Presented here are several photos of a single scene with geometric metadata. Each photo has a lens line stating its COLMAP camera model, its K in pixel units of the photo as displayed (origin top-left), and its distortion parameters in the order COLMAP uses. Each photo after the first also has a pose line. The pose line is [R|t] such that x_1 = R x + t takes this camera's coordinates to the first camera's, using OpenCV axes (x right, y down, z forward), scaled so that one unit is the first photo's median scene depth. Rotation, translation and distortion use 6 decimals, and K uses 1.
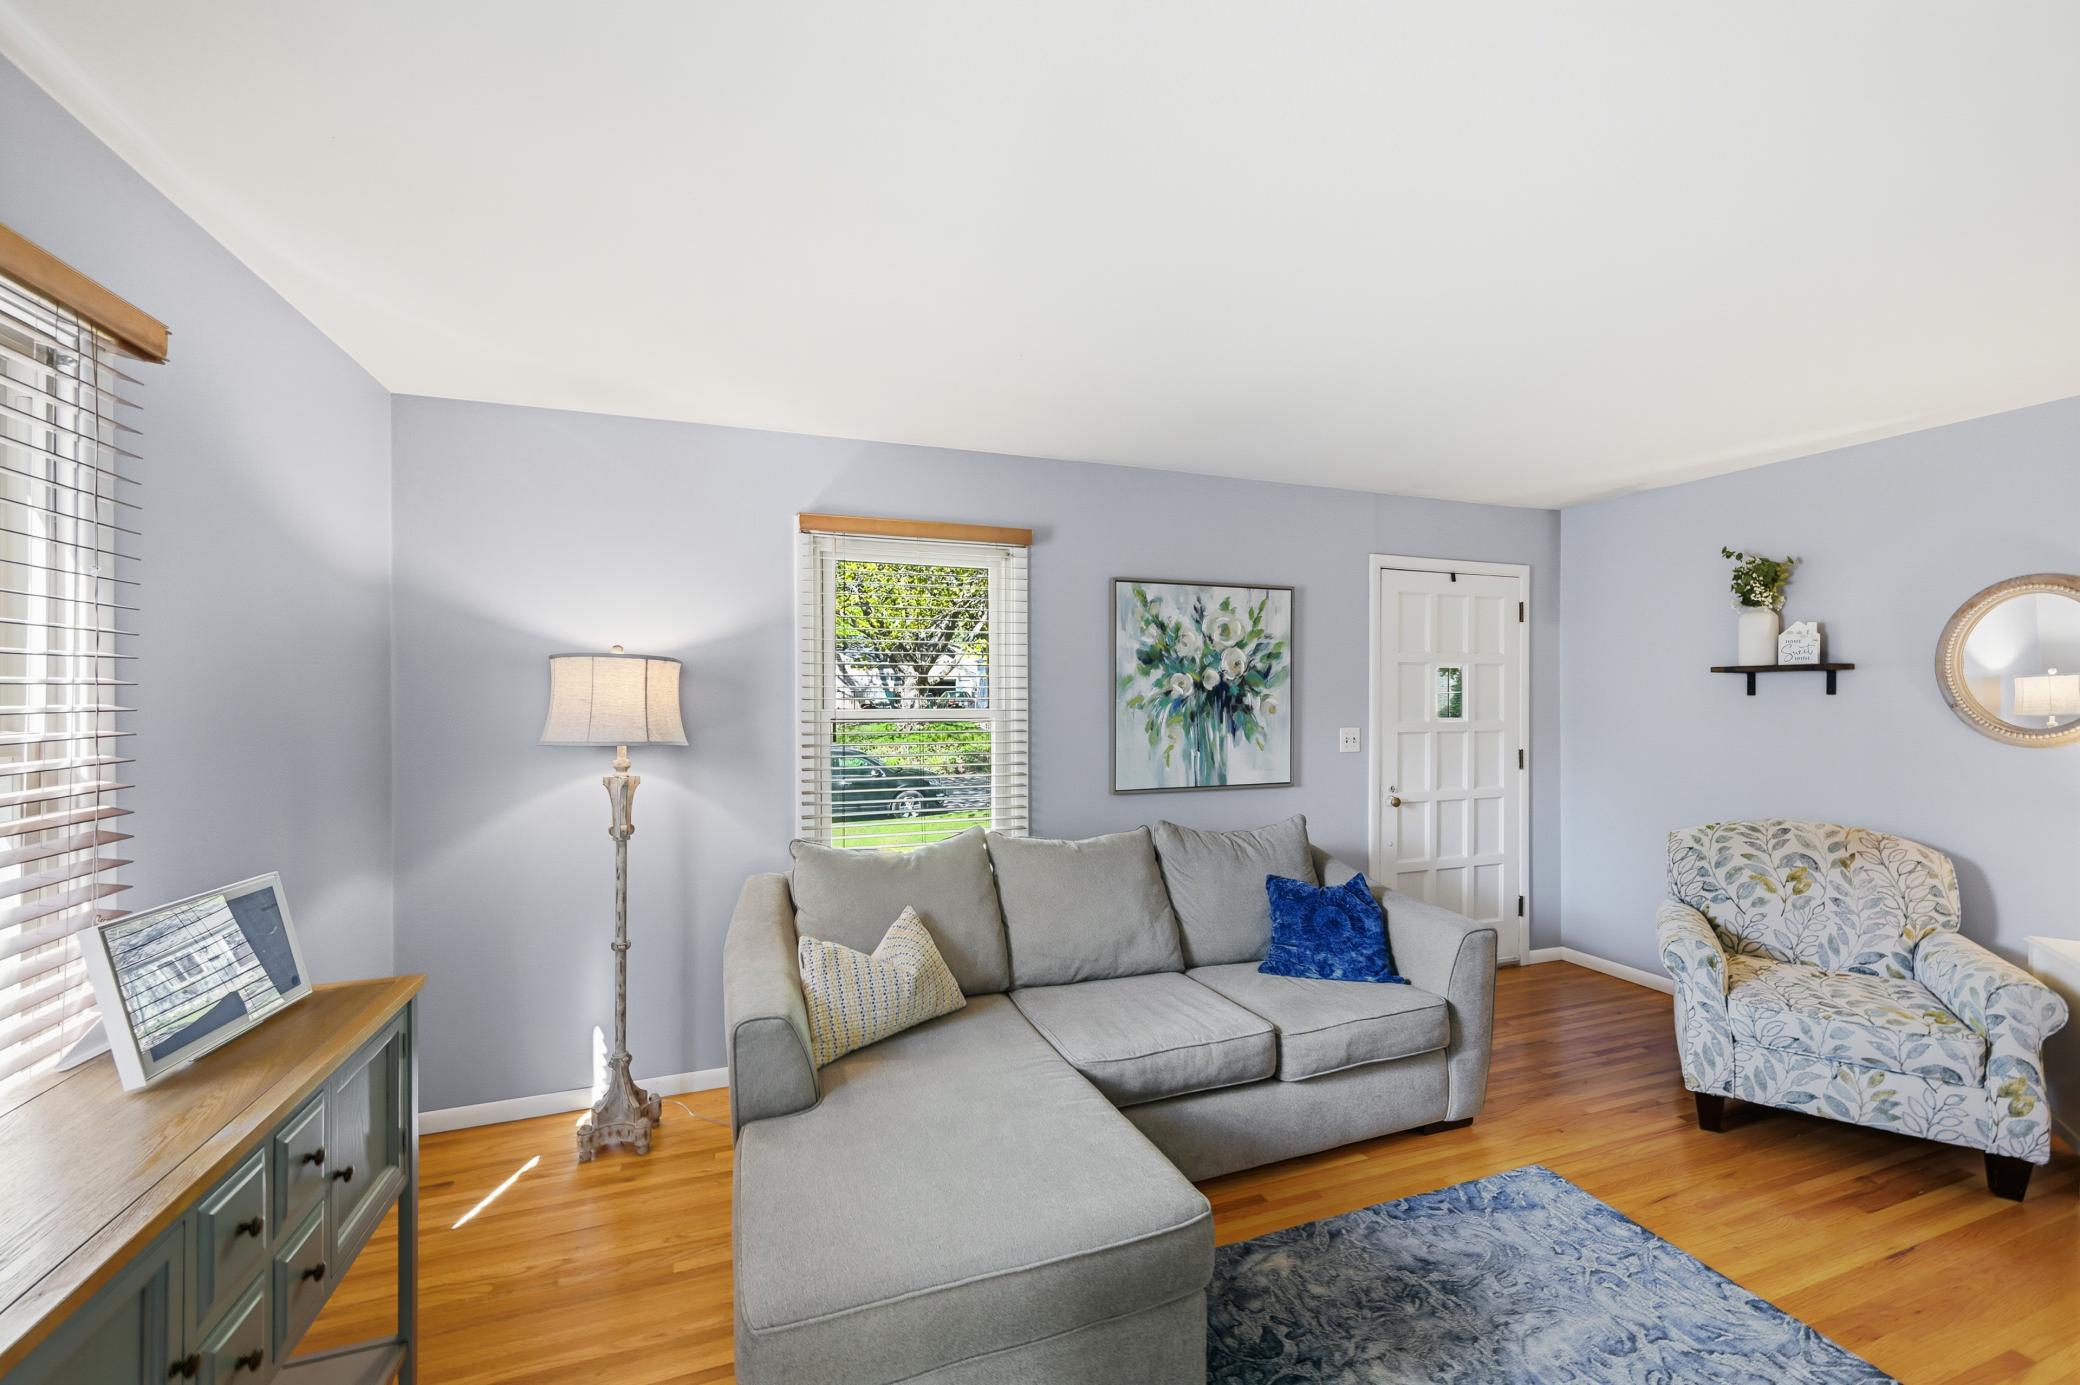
lens RADIAL K [[826.9, 0, 1036.1], [0, 826.9, 685.8], [0, 0, 1]] dist [0.000864, 0.000157]
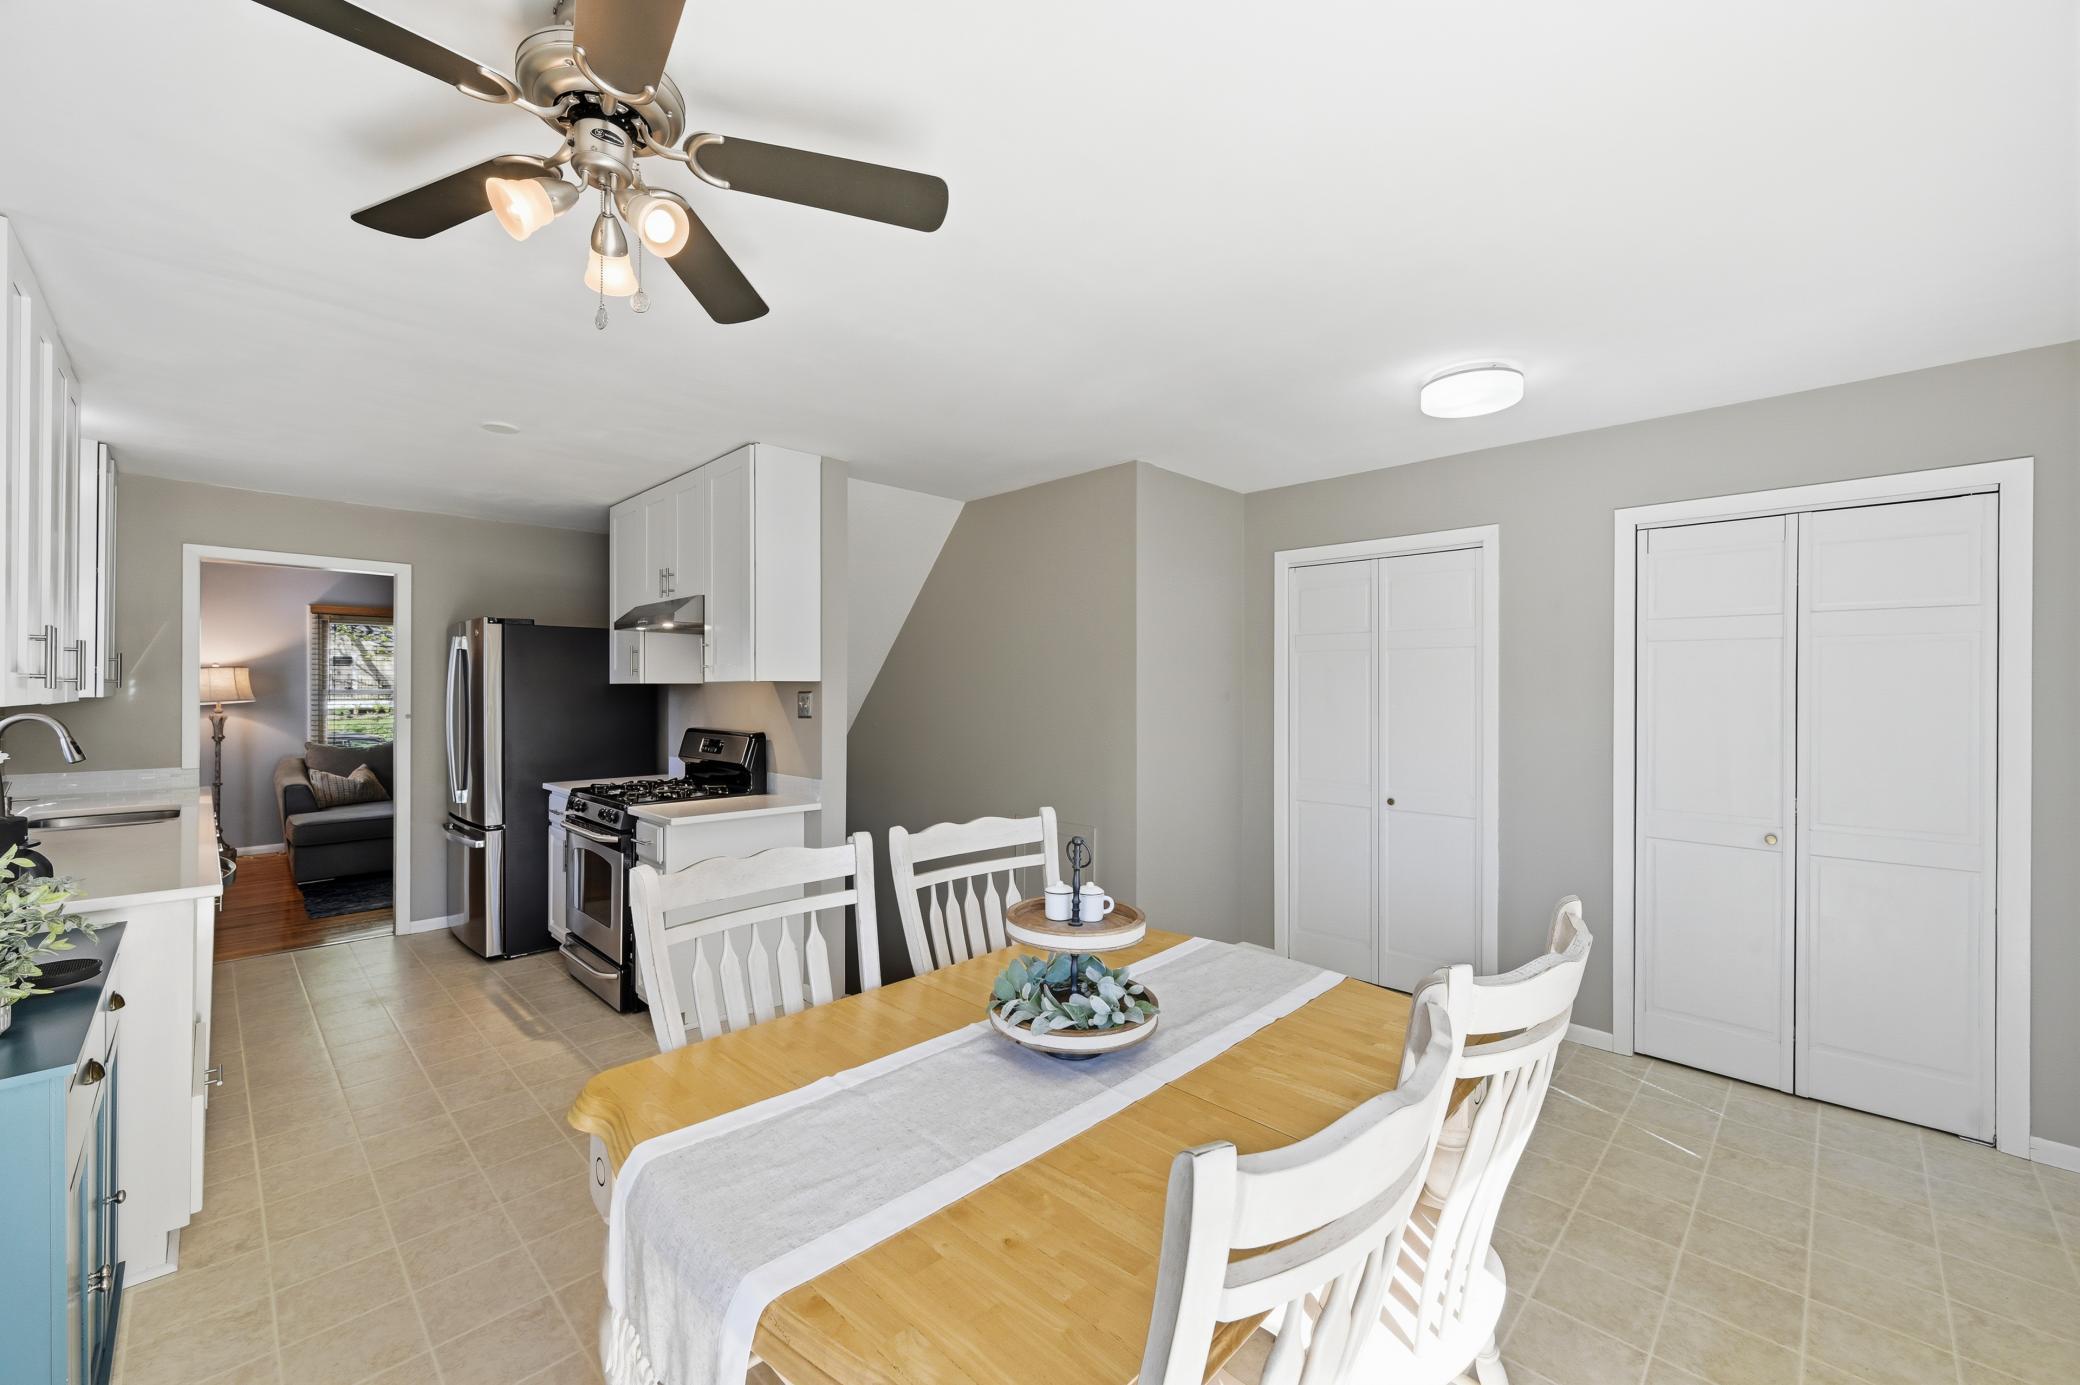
lens RADIAL K [[826.9, 0, 1036.1], [0, 826.9, 685.8], [0, 0, 1]] dist [0.000864, 0.000157]
pose [[0.897131, 0.011665, 0.441610, 0.599261], [-0.012266, 0.999924, -0.001493, -0.006888], [-0.441594, -0.004078, 0.897206, -2.299573]]
